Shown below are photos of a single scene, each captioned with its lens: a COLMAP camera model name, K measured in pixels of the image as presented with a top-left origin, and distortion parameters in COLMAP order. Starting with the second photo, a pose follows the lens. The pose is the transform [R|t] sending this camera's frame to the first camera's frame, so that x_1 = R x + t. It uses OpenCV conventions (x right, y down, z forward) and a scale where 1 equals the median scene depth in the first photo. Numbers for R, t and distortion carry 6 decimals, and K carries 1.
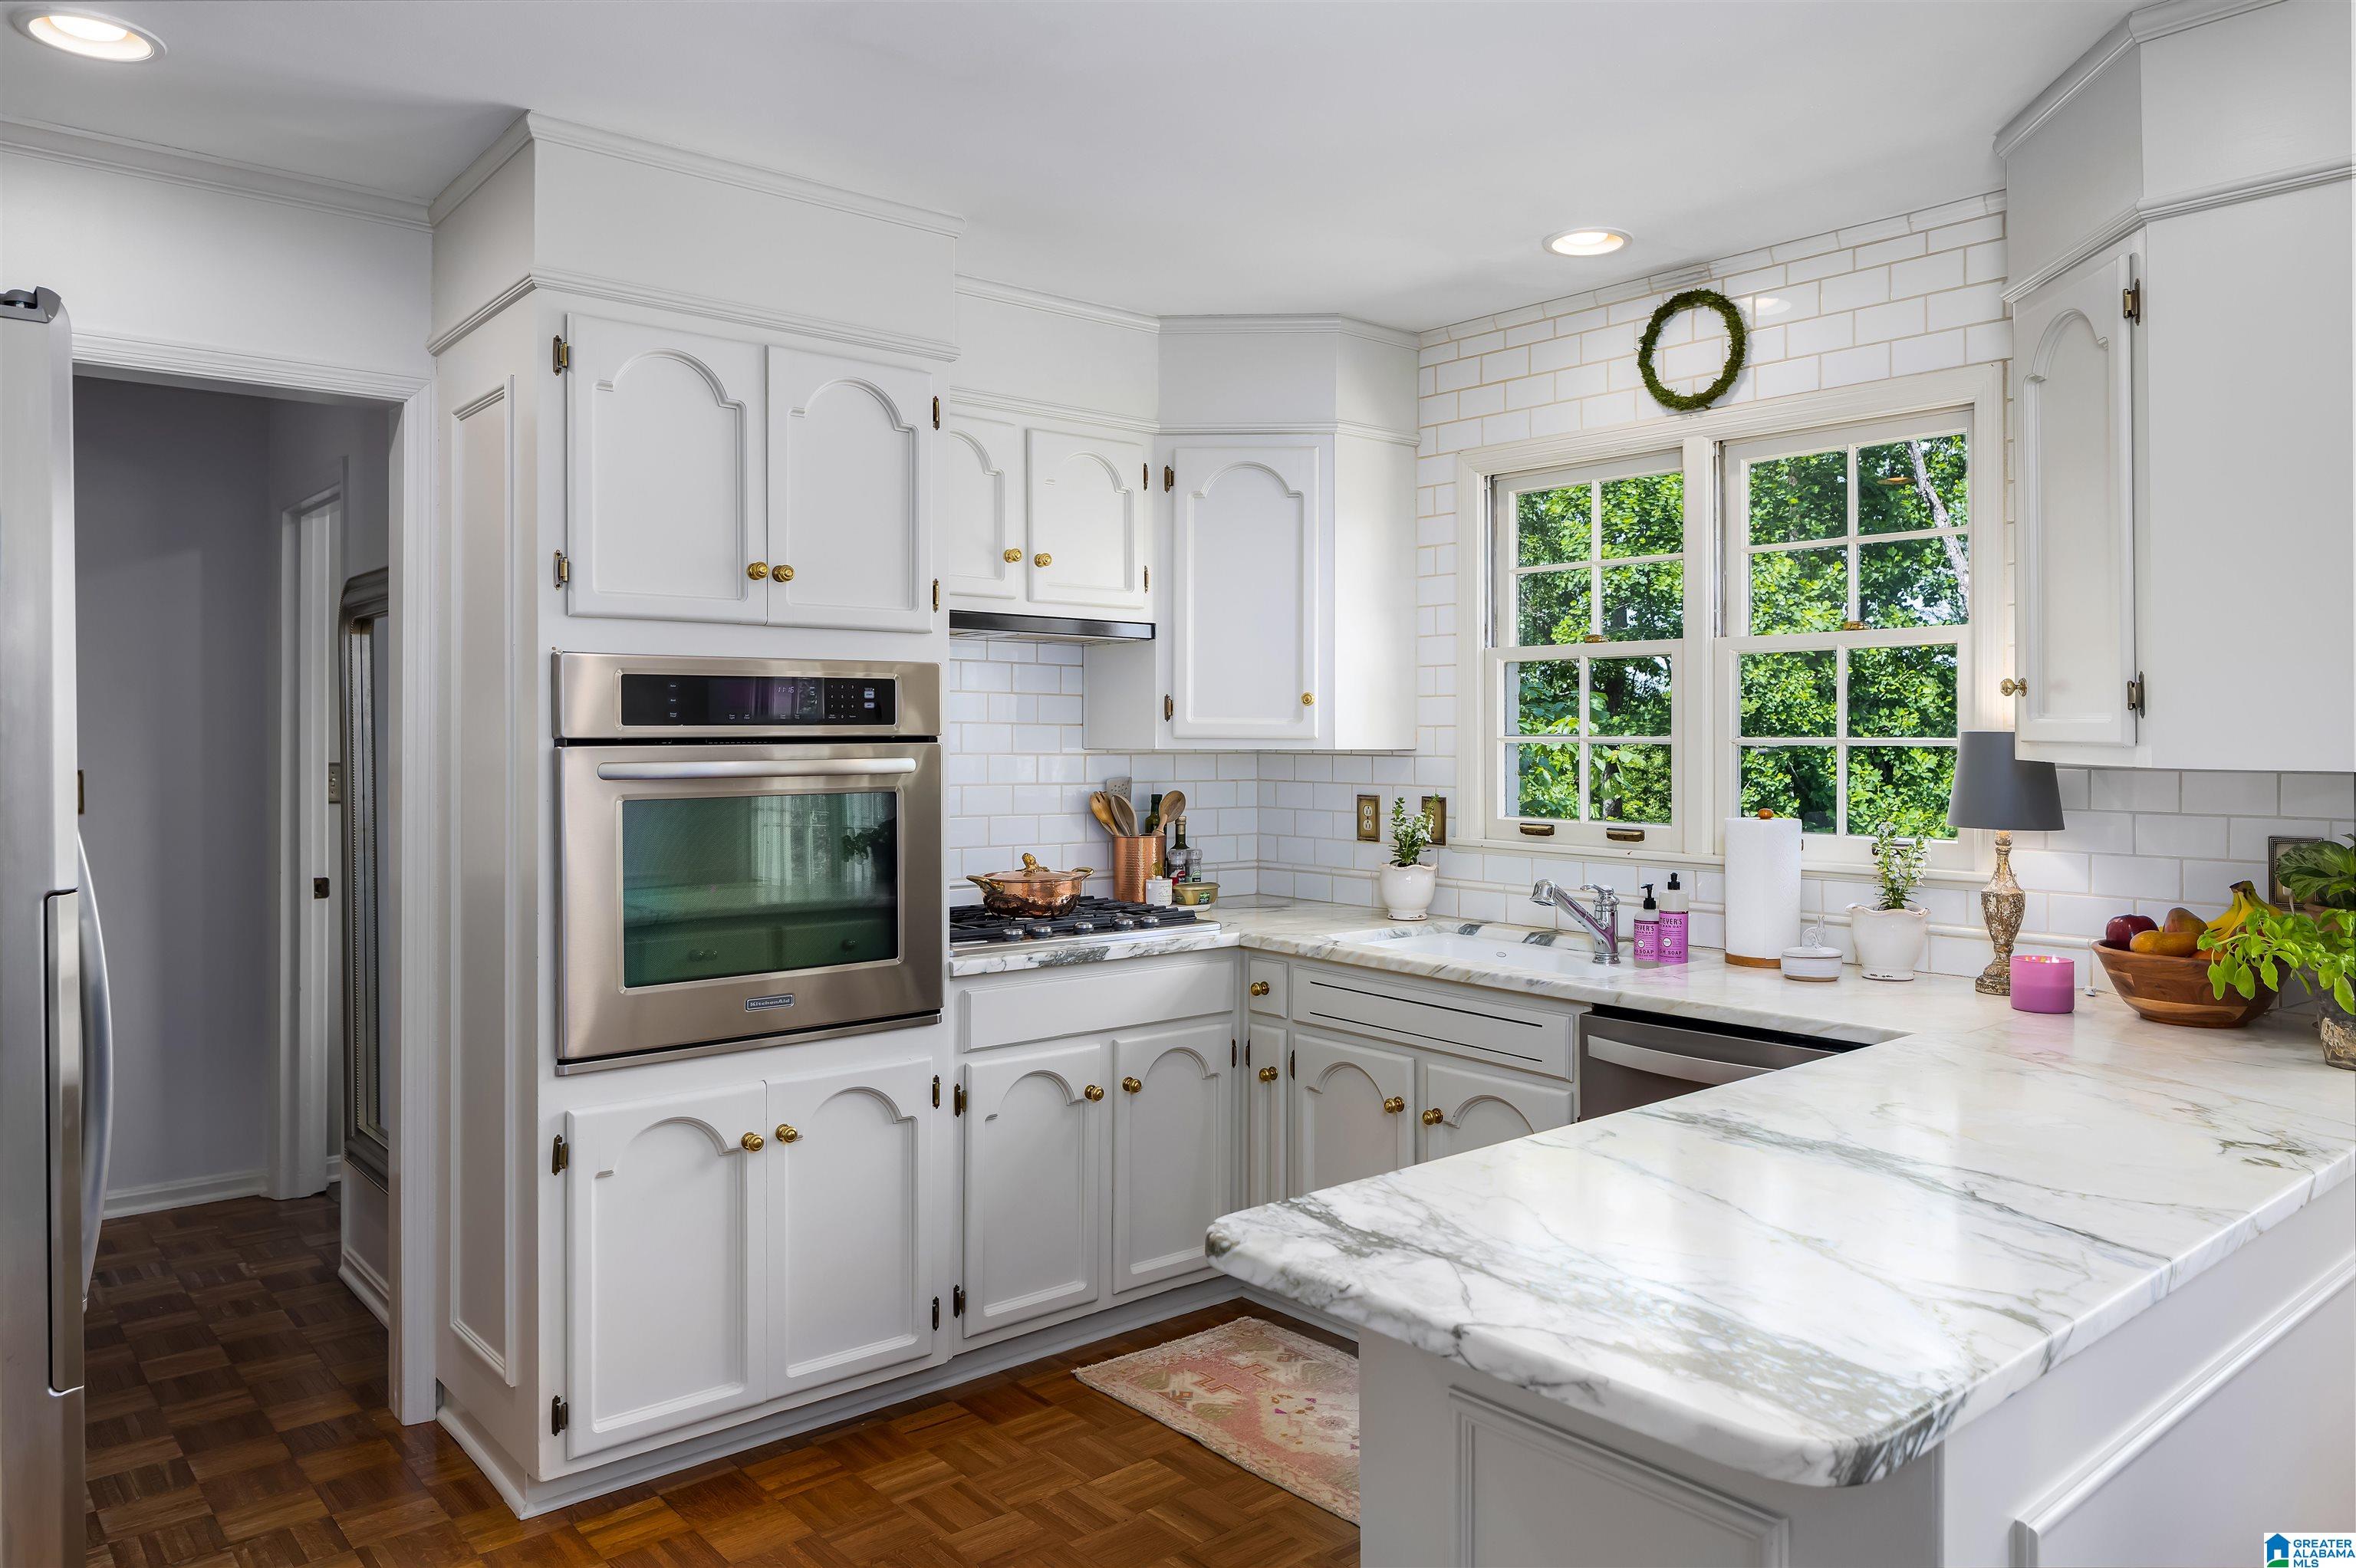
lens RADIAL K [[1604.9, 0, 1239.2], [0, 1604.9, 656.0], [0, 0, 1]] dist [-0.002538, 0.000442]
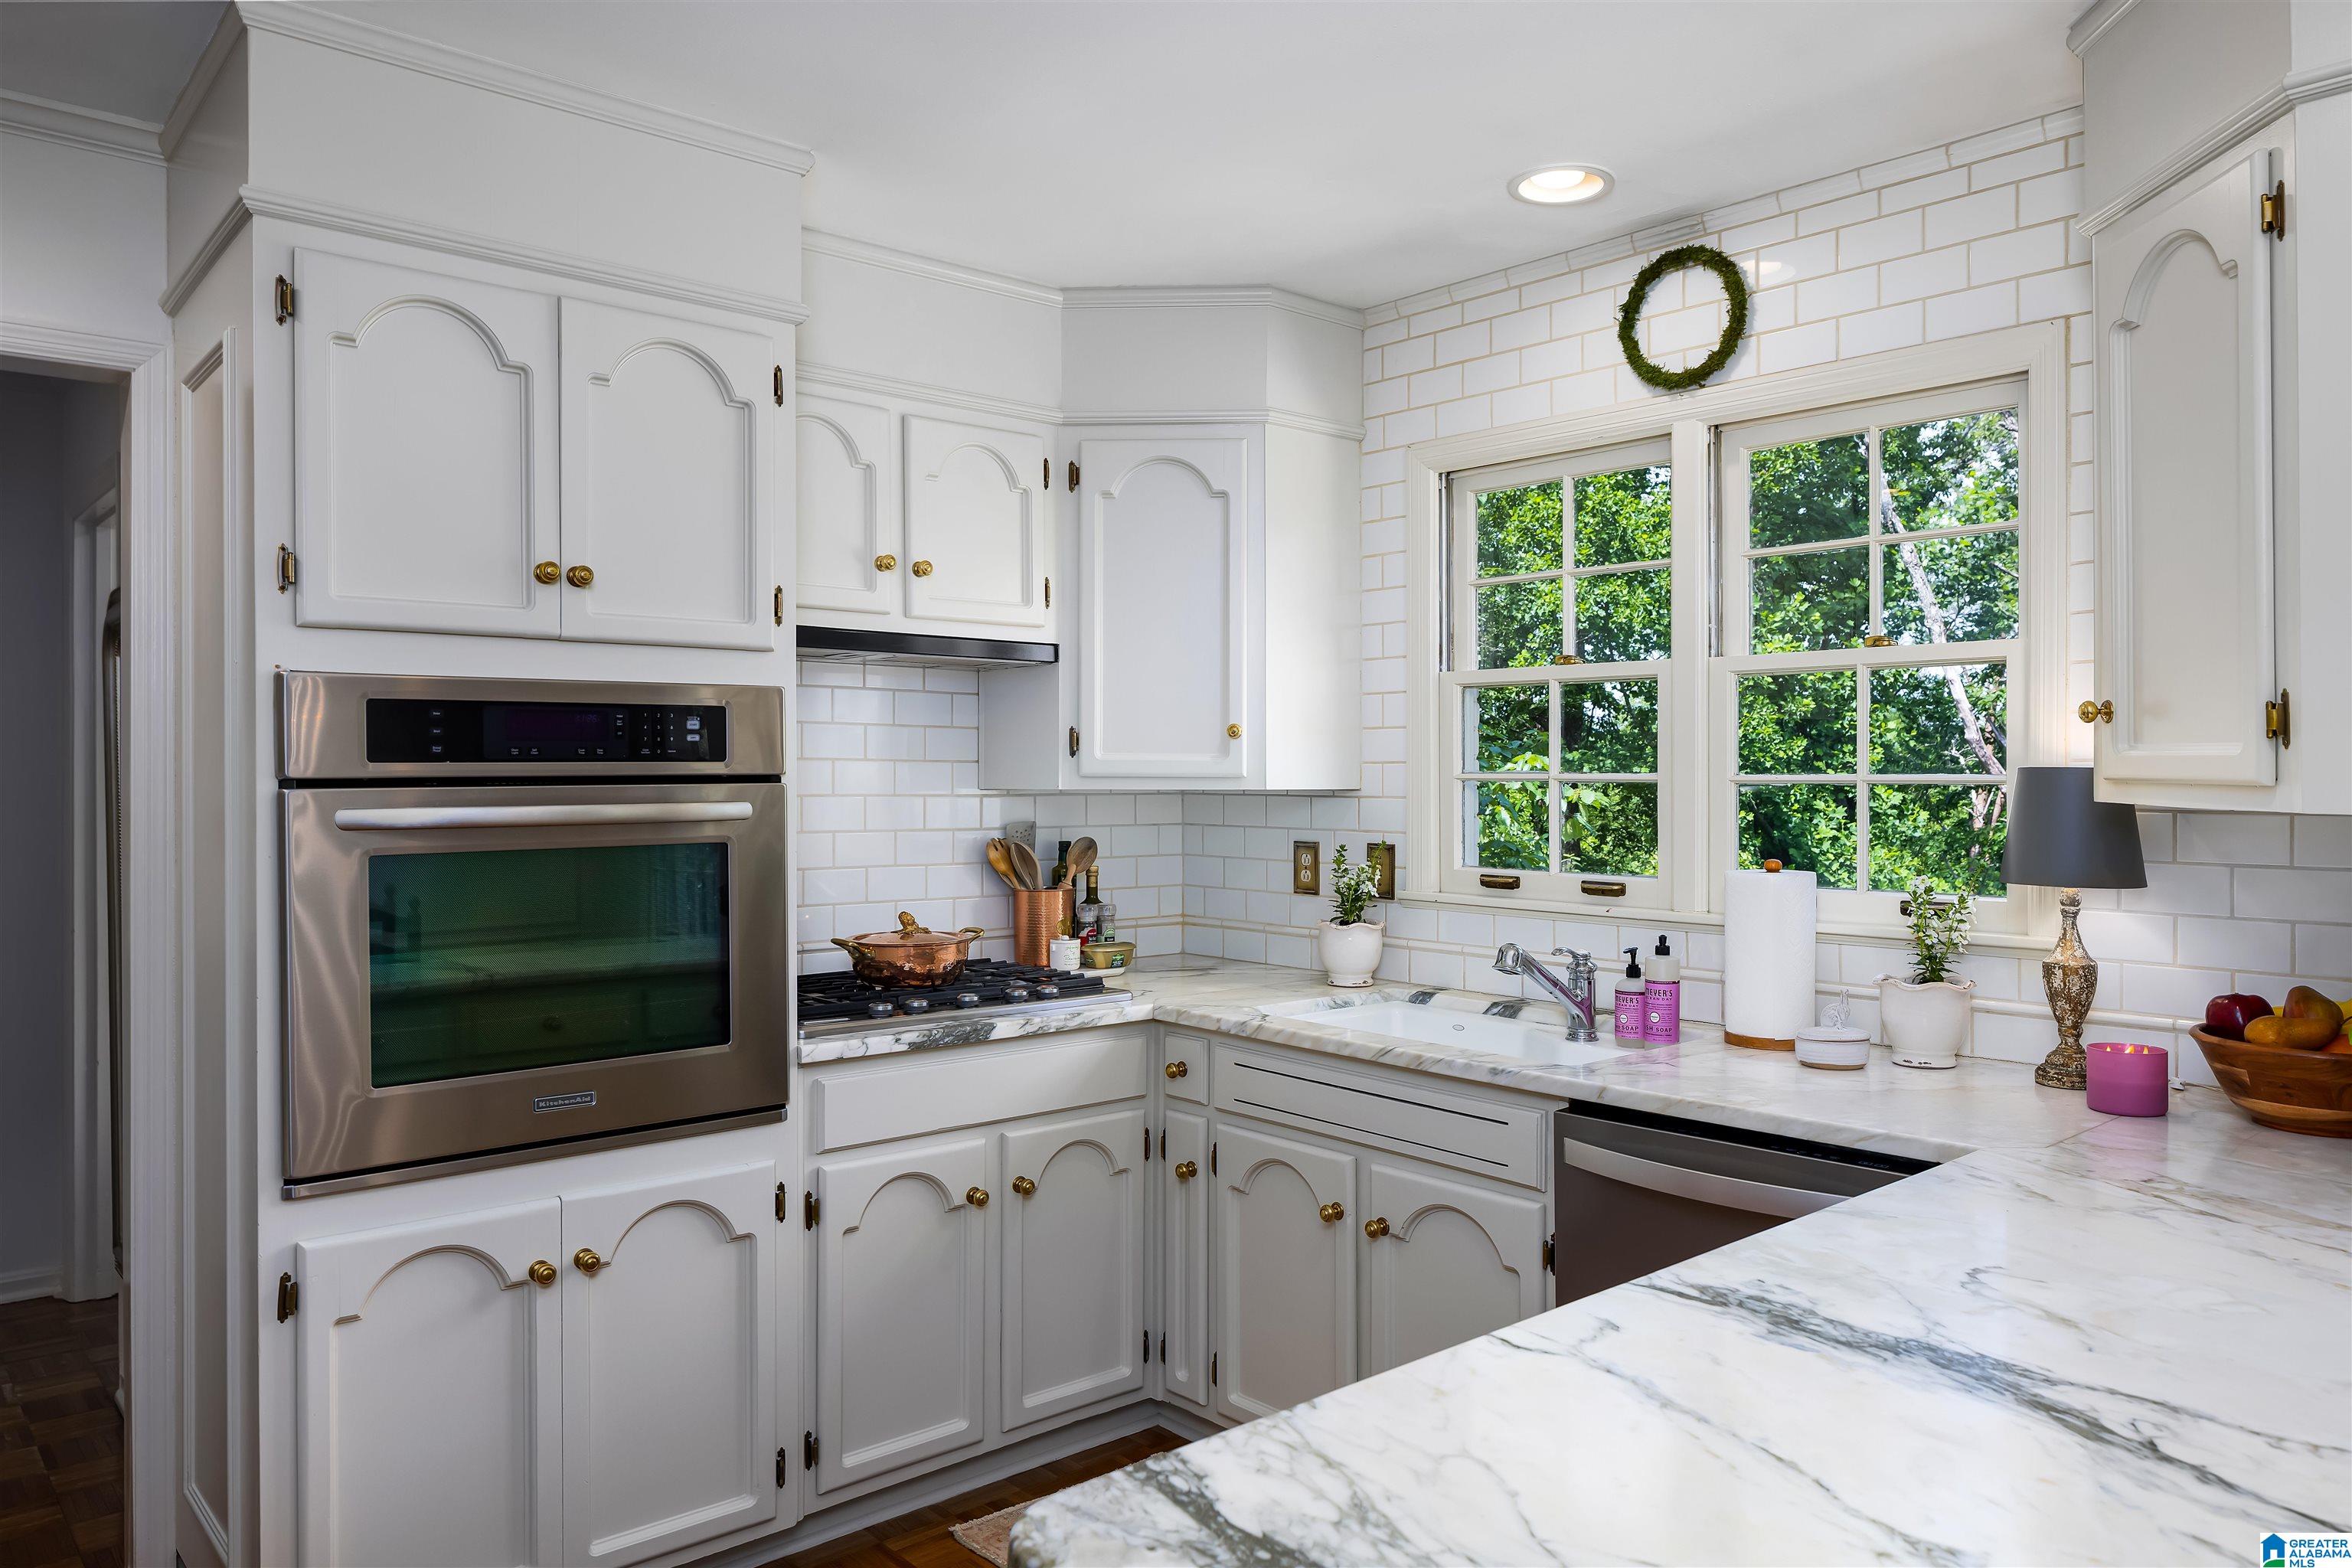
lens RADIAL K [[1618.5, 0, 1208.5], [0, 1618.5, 701.6], [0, 0, 1]] dist [-0.006227, 0.000123]
pose [[0.999955, -0.001562, 0.009392, 0.024805], [0.001513, 0.999985, 0.005316, 0.007508], [-0.009401, -0.005301, 0.999942, 0.156036]]
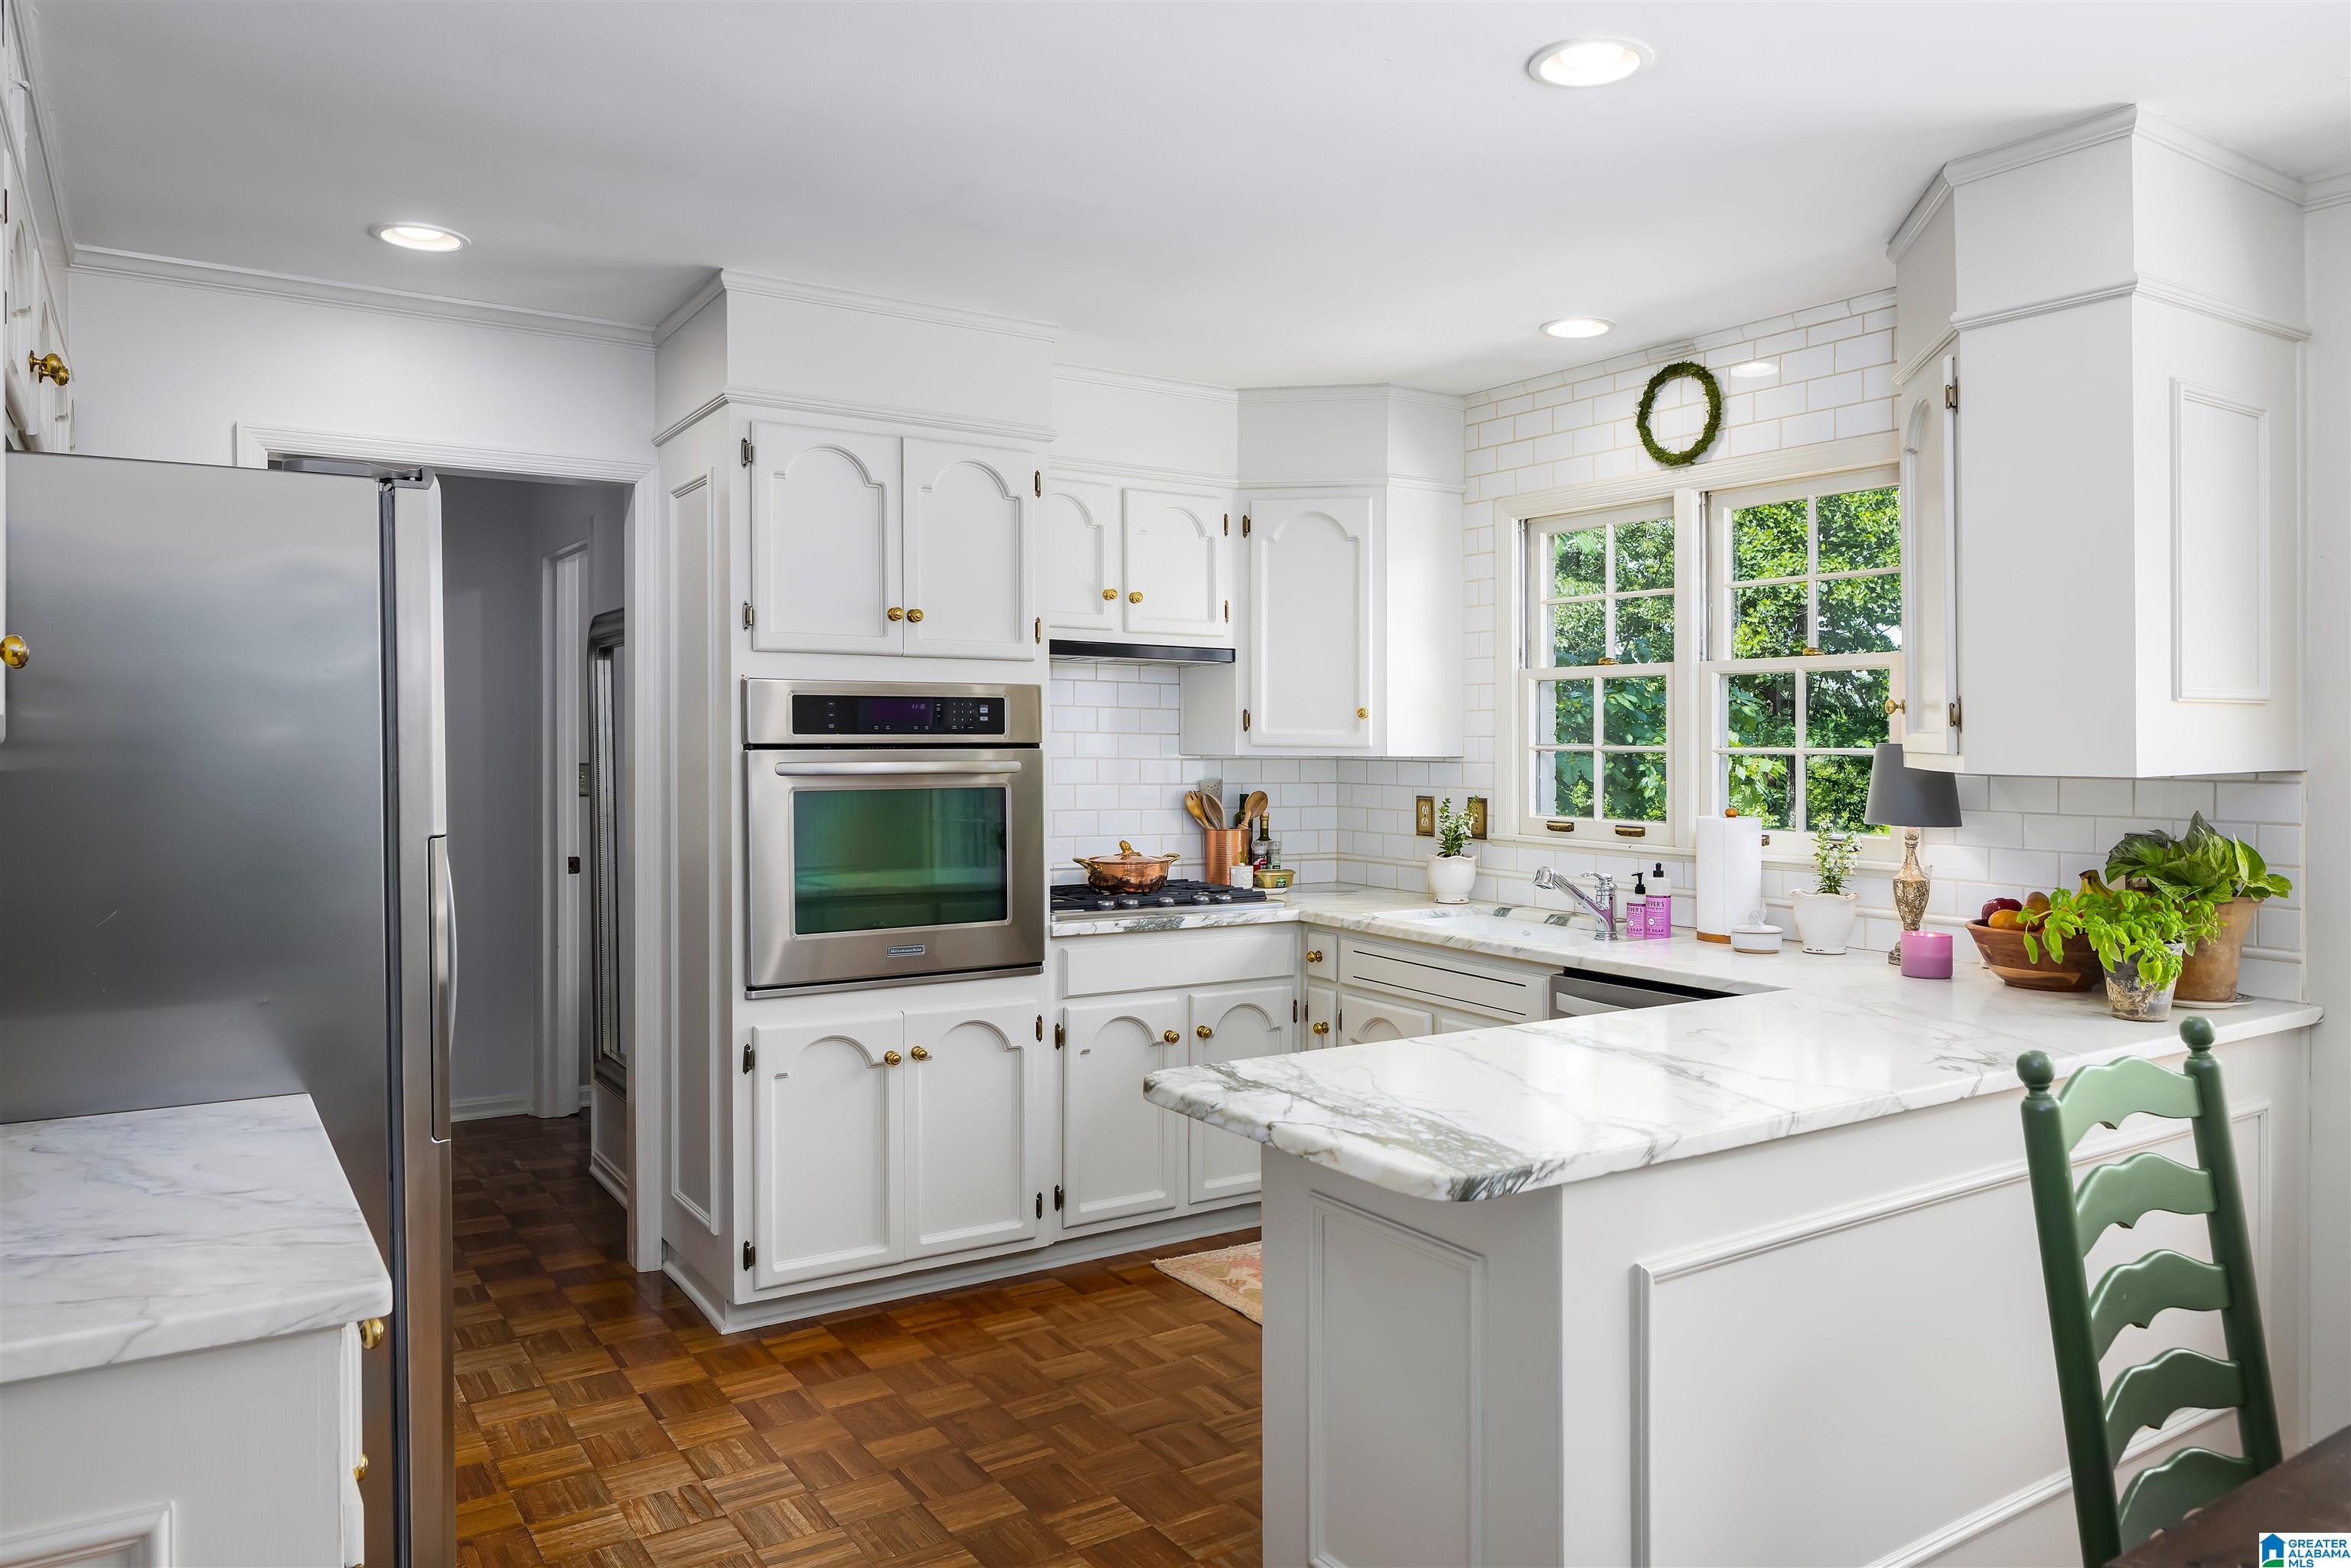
lens RADIAL K [[1598.2, 0, 1207.7], [0, 1598.2, 675.4], [0, 0, 1]] dist [0.003199, -0.000229]
pose [[0.990457, -0.001600, -0.137811, 0.109410], [0.002563, 0.999973, 0.006814, -0.010791], [0.137796, -0.007103, 0.990435, -0.205720]]
